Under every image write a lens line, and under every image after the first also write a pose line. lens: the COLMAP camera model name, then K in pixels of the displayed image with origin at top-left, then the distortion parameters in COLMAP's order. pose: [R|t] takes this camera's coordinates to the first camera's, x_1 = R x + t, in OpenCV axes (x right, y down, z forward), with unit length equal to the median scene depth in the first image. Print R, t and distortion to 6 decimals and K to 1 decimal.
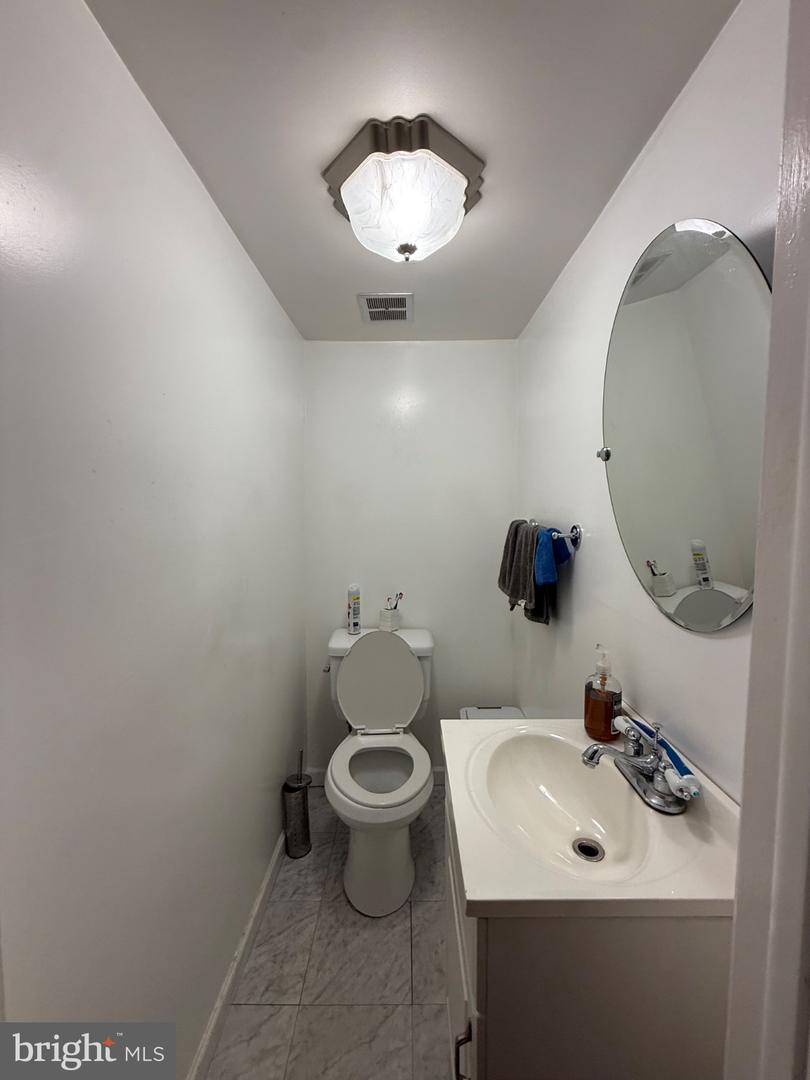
lens RADIAL K [[431.0, 0, 408.2], [0, 431.0, 536.9], [0, 0, 1]] dist [-0.000966, 0.000660]
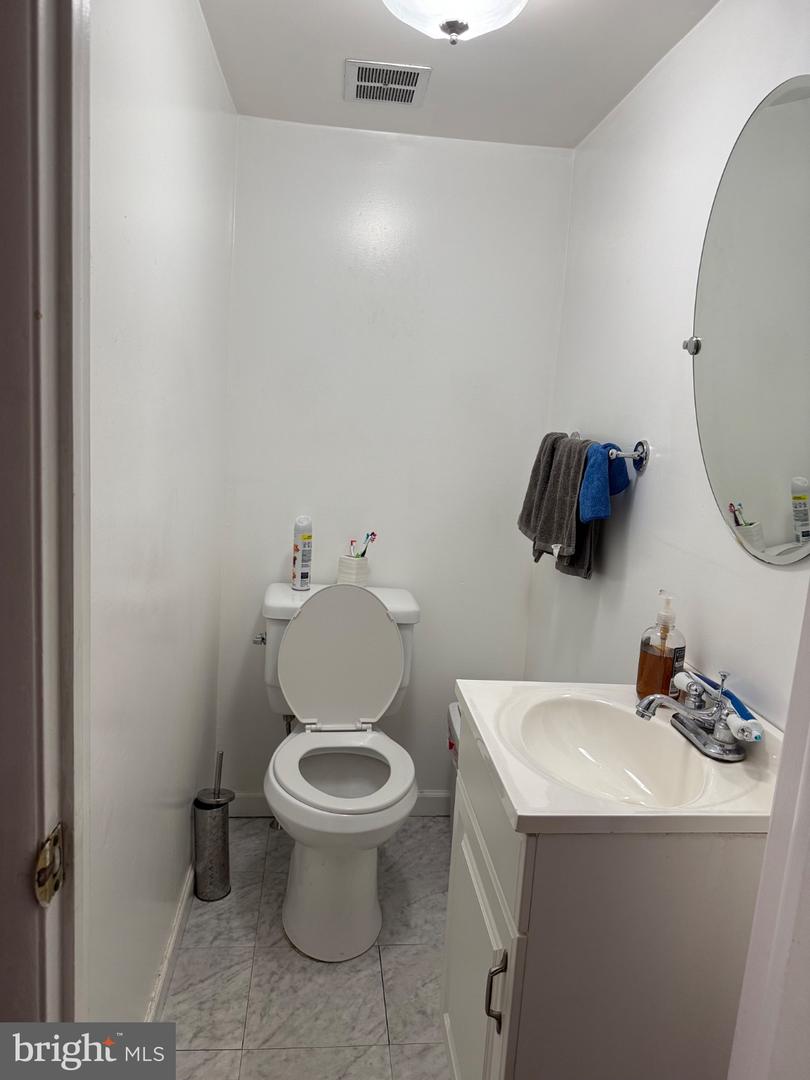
lens RADIAL K [[757.2, 0, 408.6], [0, 757.2, 545.0], [0, 0, 1]] dist [0.058825, -0.079192]
pose [[0.992612, 0.046374, 0.112122, -0.126426], [-0.057976, 0.993038, 0.102540, 0.034888], [-0.106586, -0.108283, 0.988390, -0.226708]]
